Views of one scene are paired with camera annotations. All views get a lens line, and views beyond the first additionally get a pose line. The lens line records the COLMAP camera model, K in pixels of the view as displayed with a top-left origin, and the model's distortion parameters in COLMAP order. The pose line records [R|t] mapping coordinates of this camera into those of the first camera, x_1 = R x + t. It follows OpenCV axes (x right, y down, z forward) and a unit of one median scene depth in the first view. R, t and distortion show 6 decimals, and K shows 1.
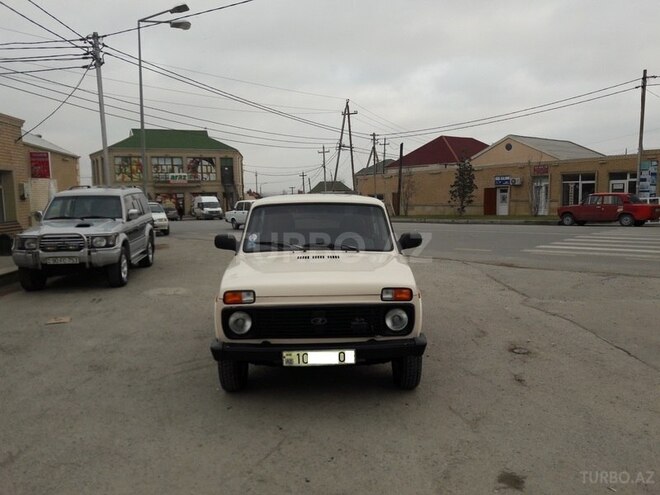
lens RADIAL K [[536.1, 0, 330.0], [0, 536.1, 247.5], [0, 0, 1]] dist [0.094774, -0.160241]
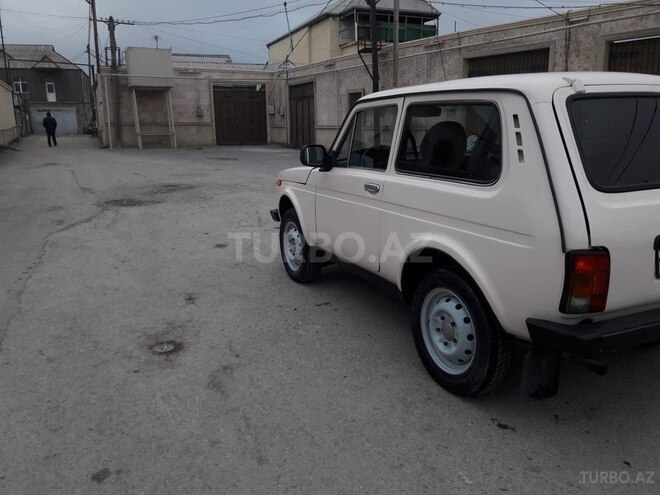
lens RADIAL K [[536.1, 0, 330.0], [0, 536.1, 247.5], [0, 0, 1]] dist [0.094774, -0.160241]
pose [[-0.913844, 0.120685, -0.387717, 0.142496], [-0.015447, 0.943790, 0.330183, -0.045051], [0.405772, 0.307725, -0.860613, 0.556783]]
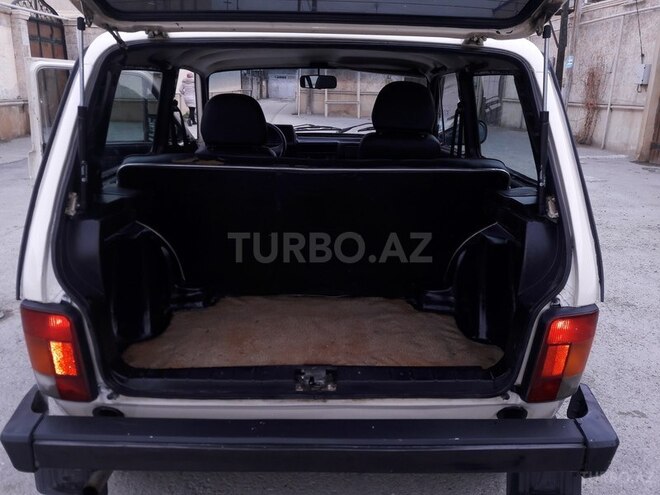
lens RADIAL K [[530.1, 0, 330.0], [0, 530.1, 247.5], [0, 0, 1]] dist [0.102868, -0.122495]
pose [[-0.999971, -0.006781, 0.003515, -0.012386], [-0.004916, 0.923644, 0.383220, -0.041620], [-0.005846, 0.383192, -0.923650, 0.541155]]
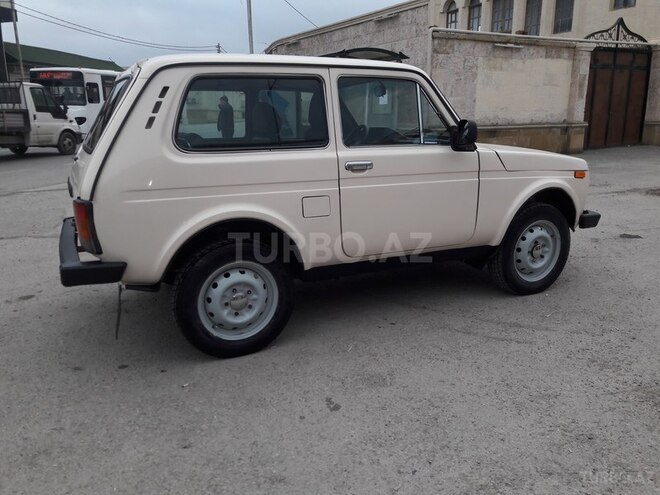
lens RADIAL K [[545.4, 0, 330.0], [0, 545.4, 247.5], [0, 0, 1]] dist [0.007057, -0.013234]
pose [[-0.427350, -0.200700, 0.881528, -0.231219], [0.107865, 0.956766, 0.270120, -0.023000], [-0.897629, 0.210522, -0.387225, 0.465399]]
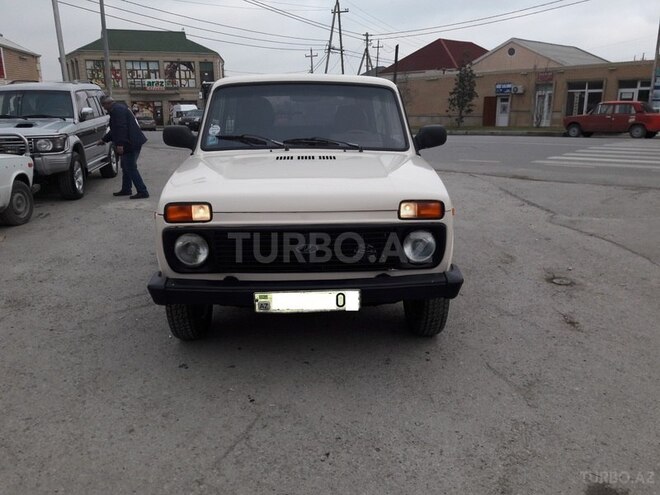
lens RADIAL K [[545.4, 0, 330.0], [0, 545.4, 247.5], [0, 0, 1]] dist [0.007057, -0.013234]
pose [[0.999730, 0.003143, 0.023041, -0.001874], [-0.006662, 0.988004, 0.154281, 0.007502], [-0.022280, -0.154393, 0.987758, 0.079913]]
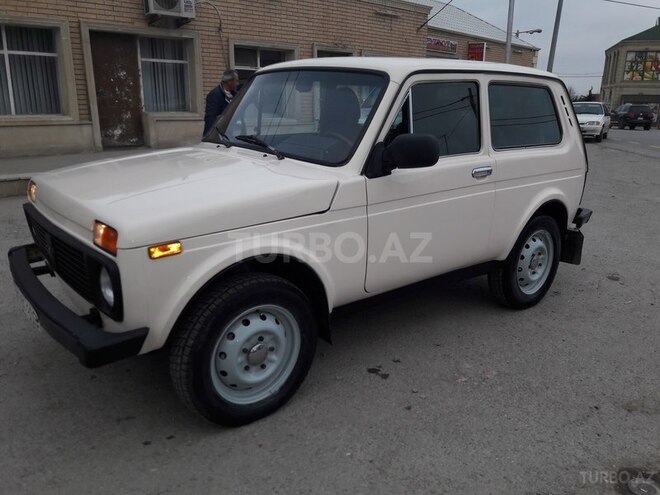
lens RADIAL K [[537.6, 0, 330.0], [0, 537.6, 247.5], [0, 0, 1]] dist [0.057220, -0.084748]
pose [[0.614653, 0.239945, -0.751418, 0.160399], [-0.107444, 0.969200, 0.221599, -0.009212], [0.781446, -0.055472, 0.621502, 0.215785]]
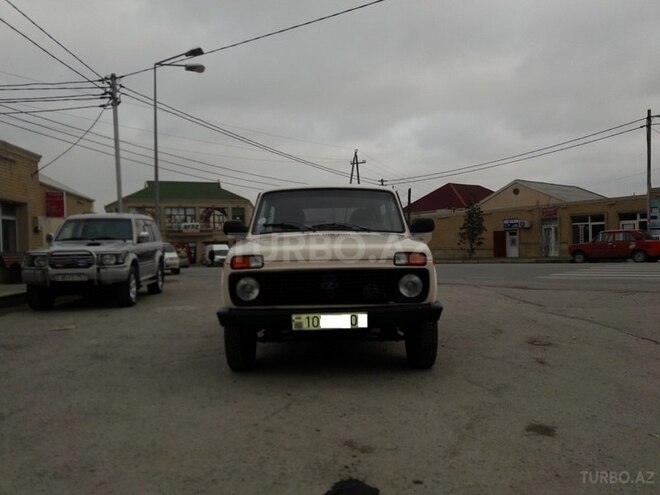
lens RADIAL K [[531.7, 0, 330.0], [0, 531.7, 247.5], [0, 0, 1]] dist [0.114706, -0.191301]
pose [[0.999826, -0.005605, -0.017808, -0.000537], [0.003796, 0.994975, -0.100056, 0.041092], [0.018280, 0.099971, 0.994822, 0.011333]]
